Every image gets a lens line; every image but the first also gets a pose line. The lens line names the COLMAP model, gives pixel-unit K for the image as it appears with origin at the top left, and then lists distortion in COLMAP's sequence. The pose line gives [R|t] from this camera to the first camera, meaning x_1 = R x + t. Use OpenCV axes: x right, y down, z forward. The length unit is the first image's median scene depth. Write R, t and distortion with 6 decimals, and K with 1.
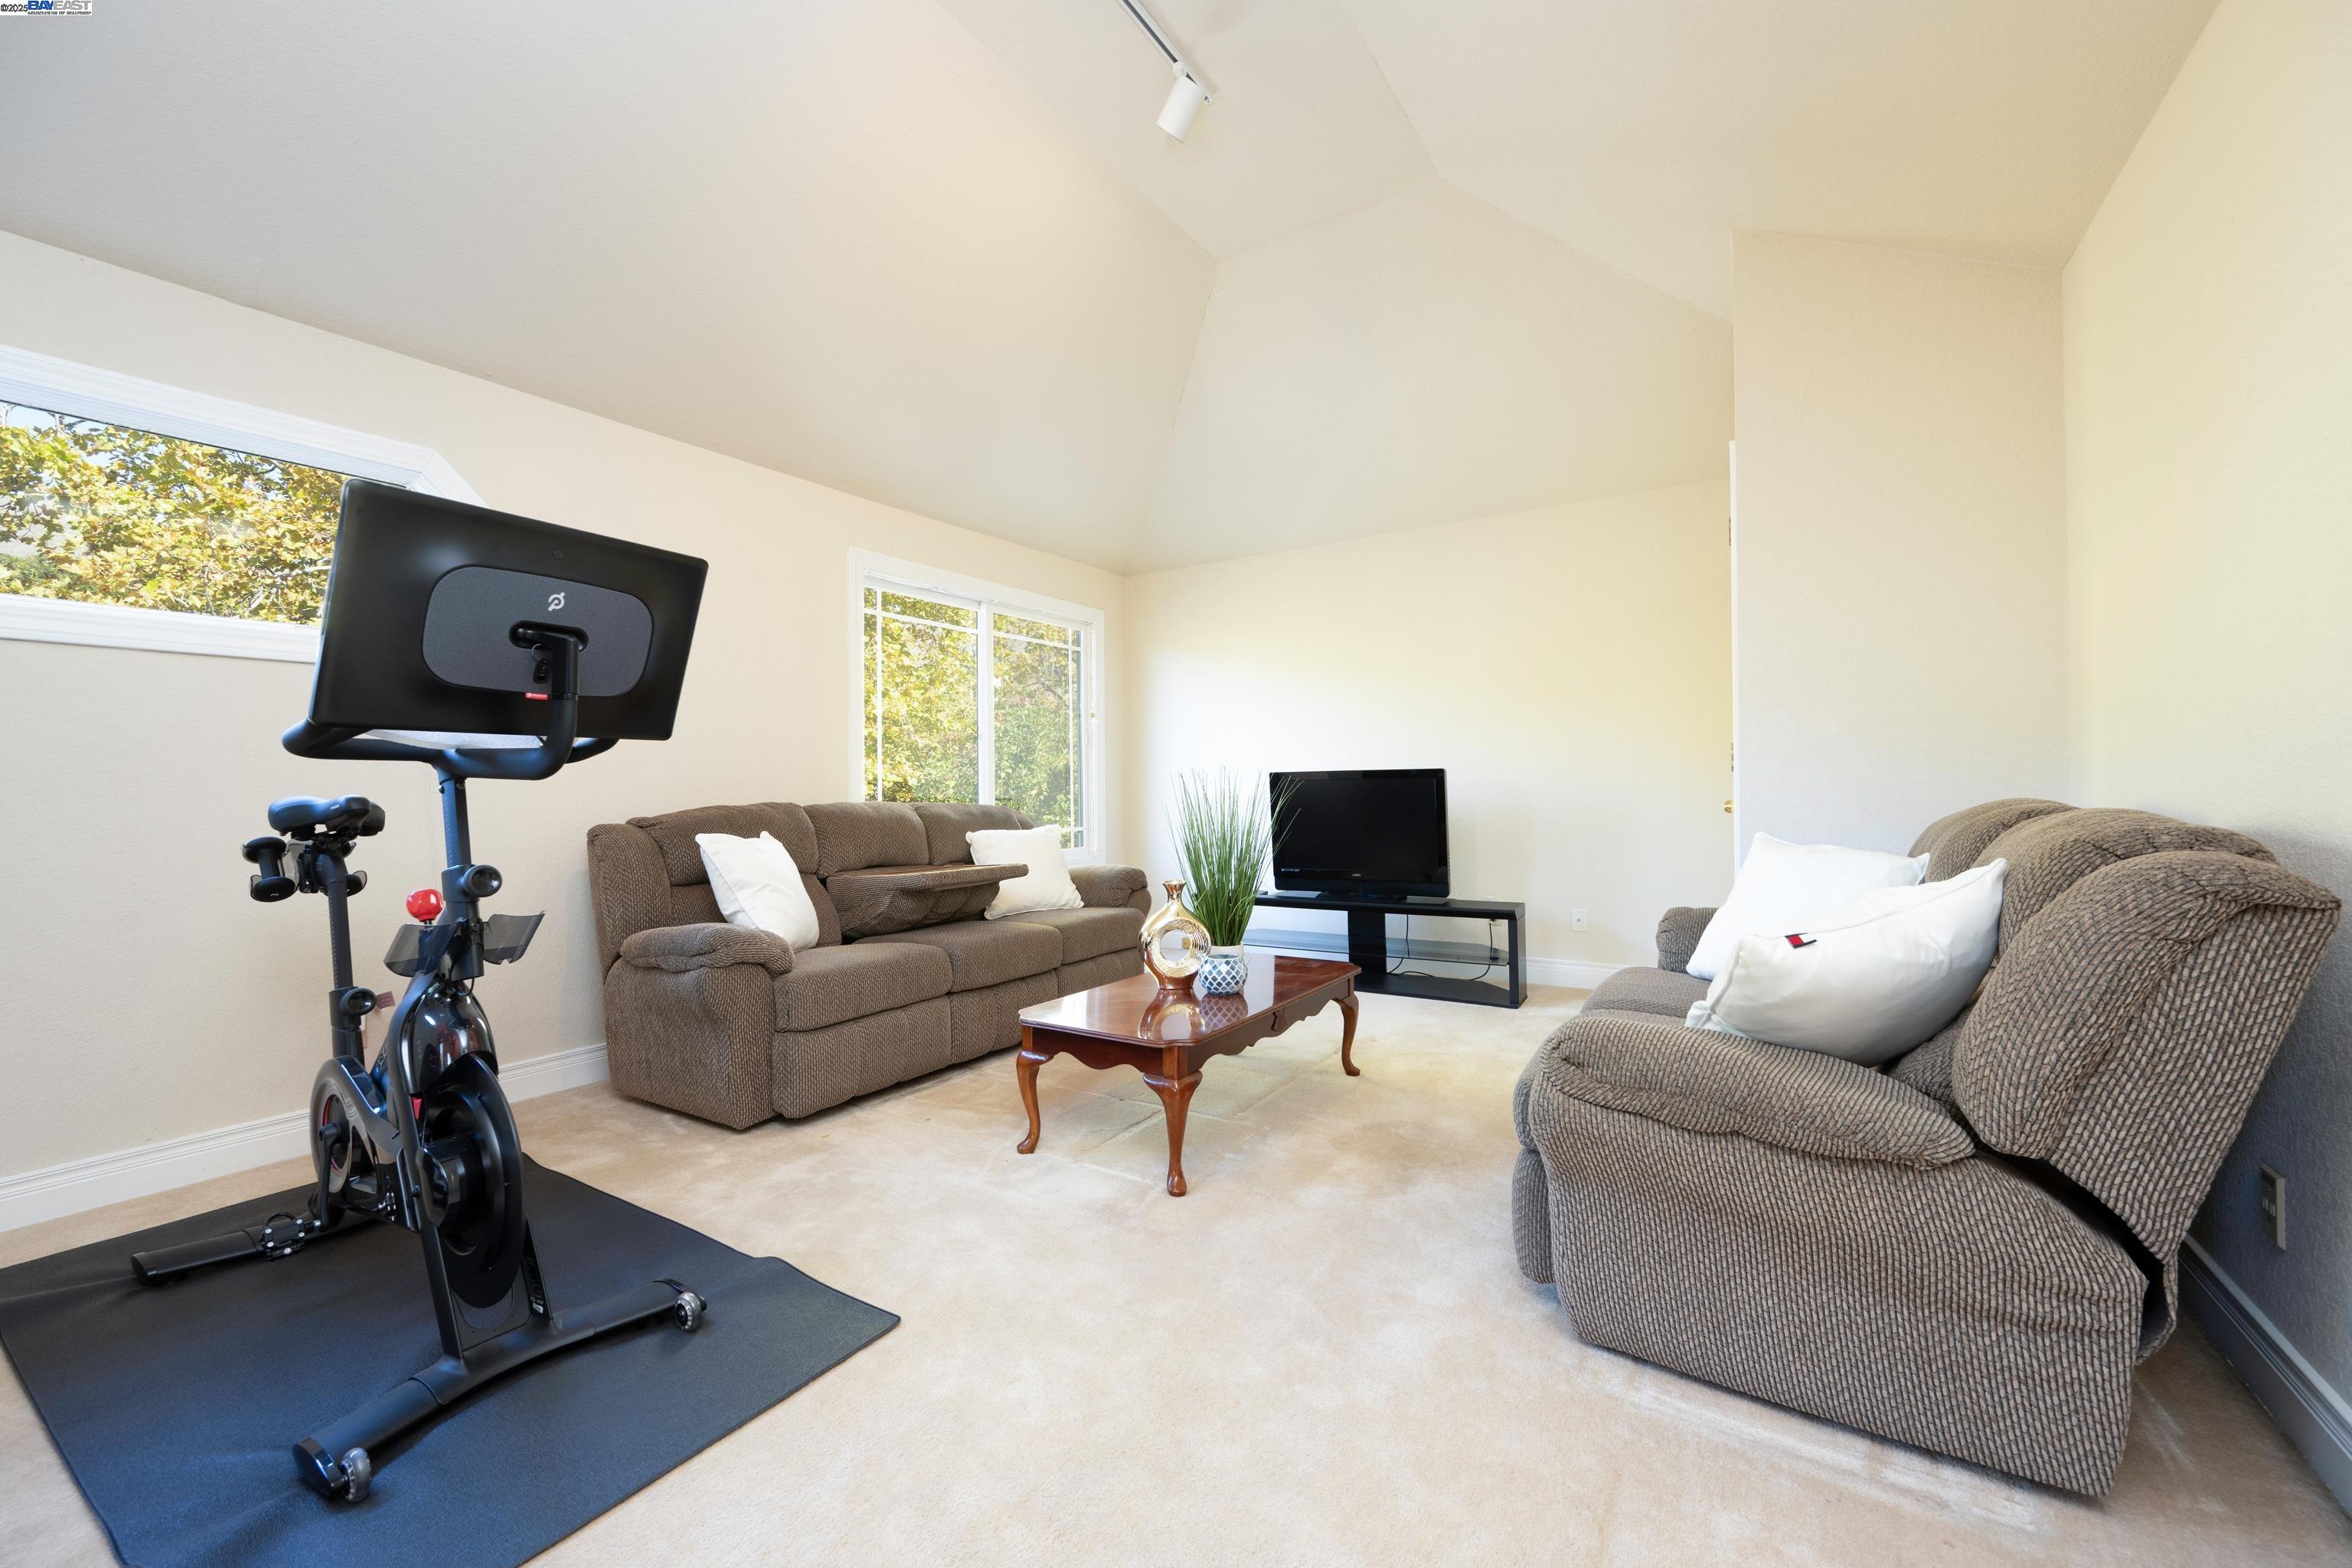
lens RADIAL K [[935.8, 0, 1177.6], [0, 935.8, 777.5], [0, 0, 1]] dist [0.002612, -0.000023]
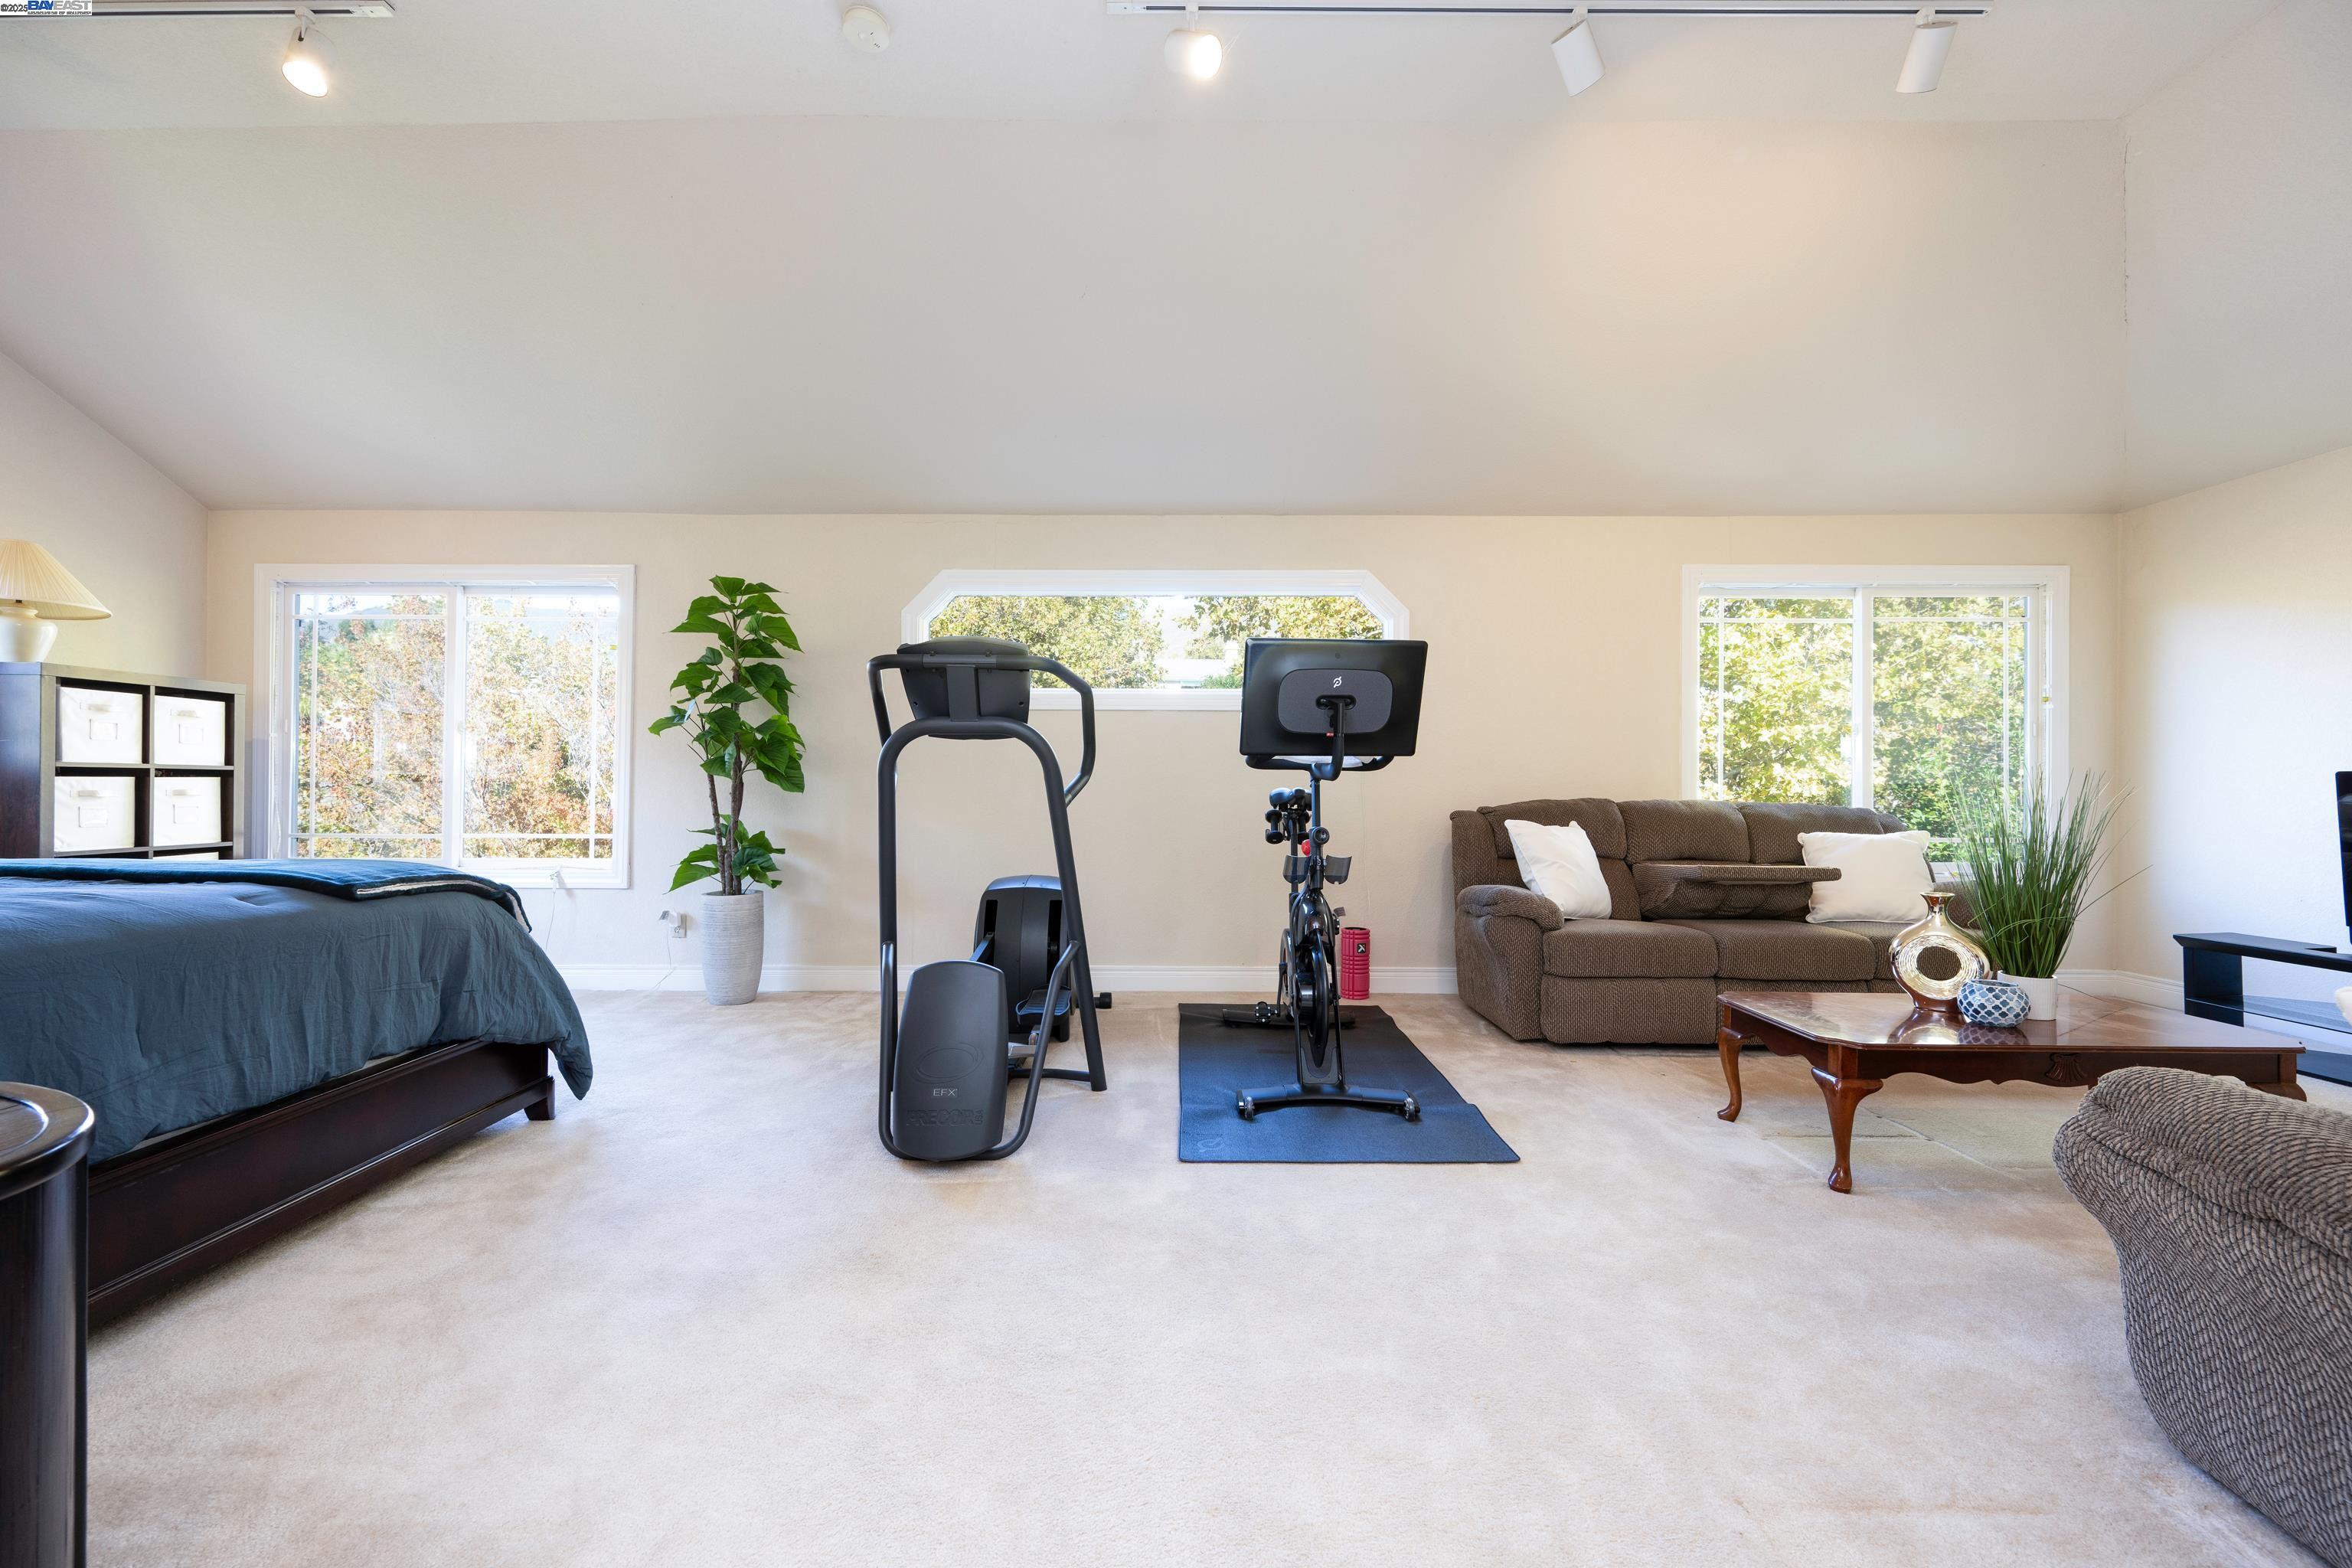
lens RADIAL K [[935.8, 0, 1171.9], [0, 935.8, 782.4], [0, 0, 1]] dist [0.002612, -0.000023]
pose [[0.530821, 0.007559, -0.847450, 0.423231], [0.000730, 0.999956, 0.009377, -0.007628], [0.847483, -0.005596, 0.530792, -0.137476]]
